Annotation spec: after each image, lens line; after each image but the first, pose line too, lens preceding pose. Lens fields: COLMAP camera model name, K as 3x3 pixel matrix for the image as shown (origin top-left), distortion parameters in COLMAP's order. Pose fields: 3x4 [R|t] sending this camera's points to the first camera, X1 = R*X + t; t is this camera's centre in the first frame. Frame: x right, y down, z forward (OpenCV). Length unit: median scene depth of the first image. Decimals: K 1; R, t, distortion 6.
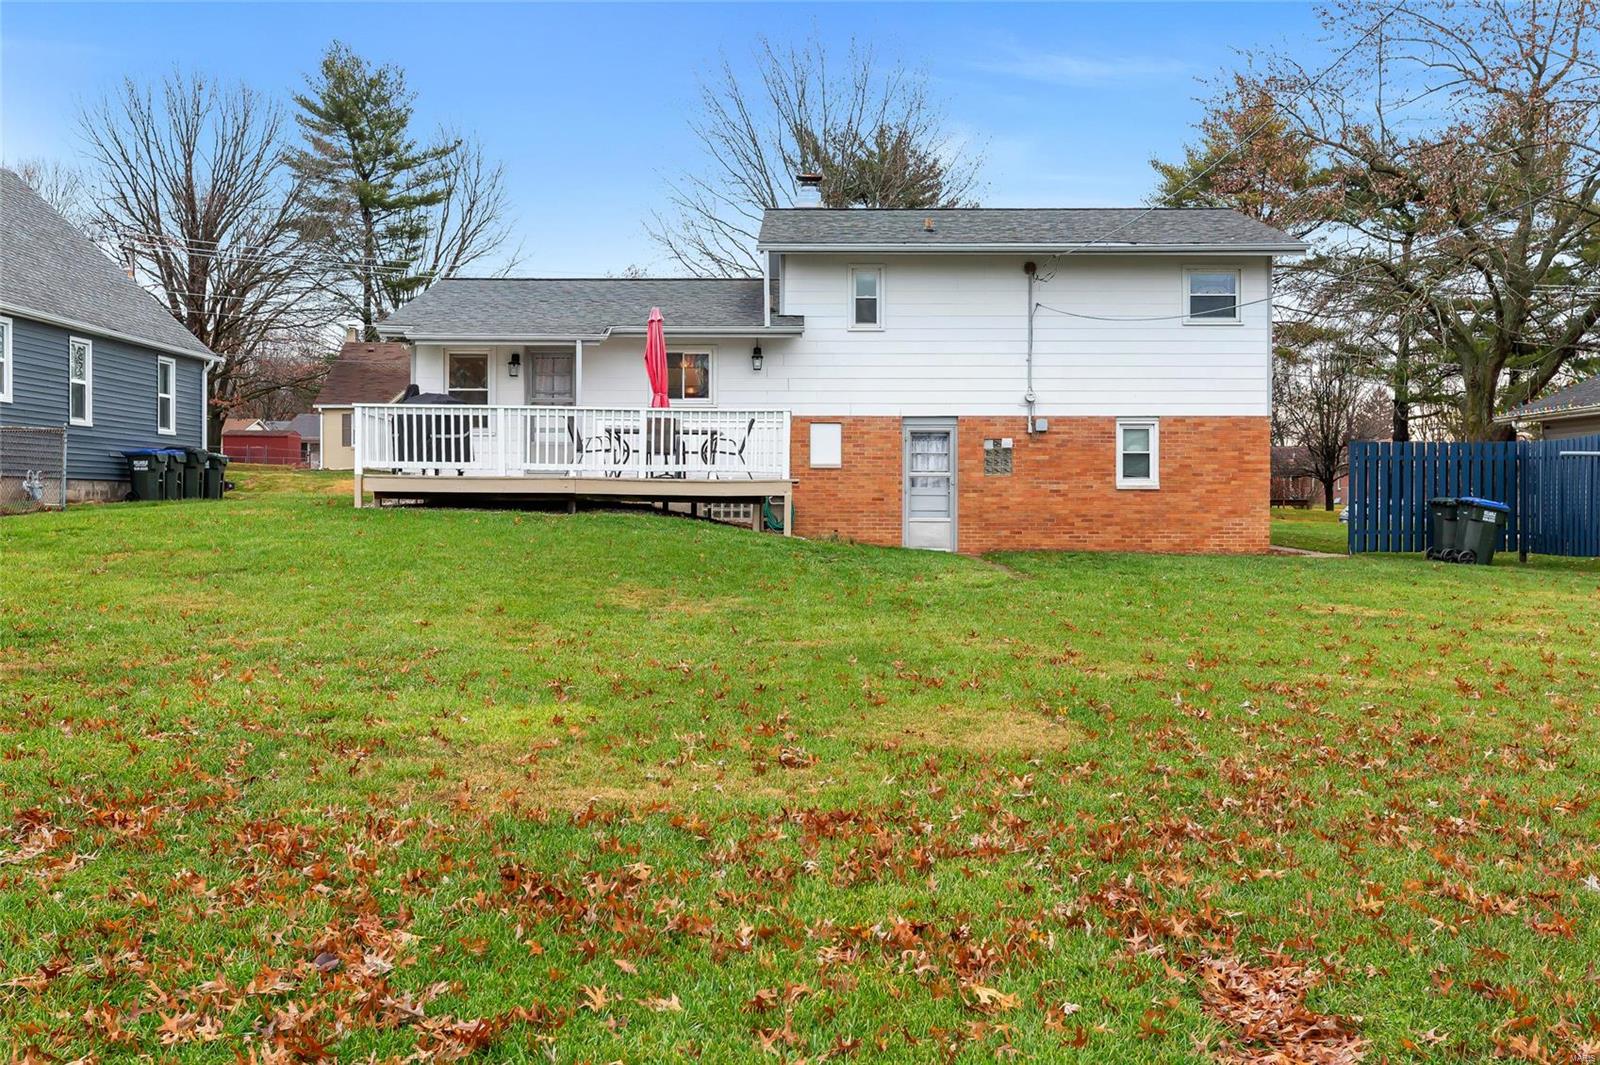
lens RADIAL K [[1570.6, 0, 797.8], [0, 1570.6, 525.4], [0, 0, 1]] dist [-0.003887, 0.000000]
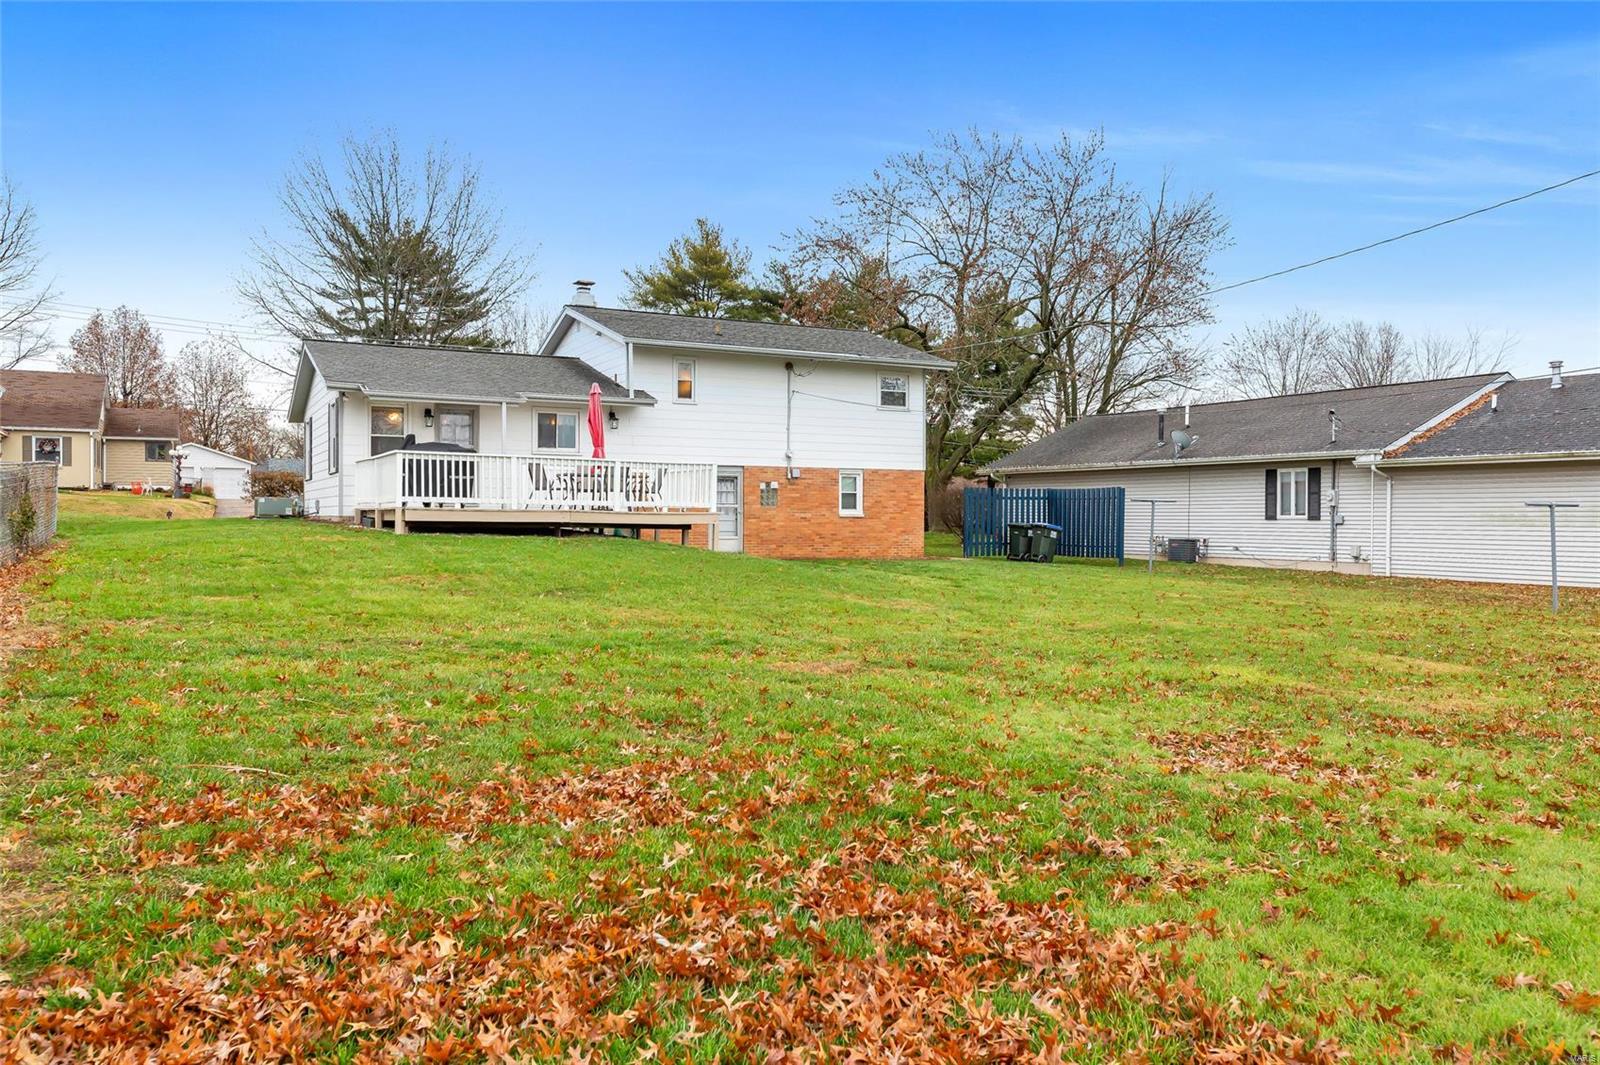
lens RADIAL K [[1185.2, 0, 802.4], [0, 1185.2, 534.6], [0, 0, 1]] dist [0.004732, 0.008671]
pose [[0.878153, -0.005728, 0.478346, -0.372388], [0.003387, 0.999978, 0.005756, -0.012699], [-0.478368, -0.003435, 0.878153, 0.018966]]
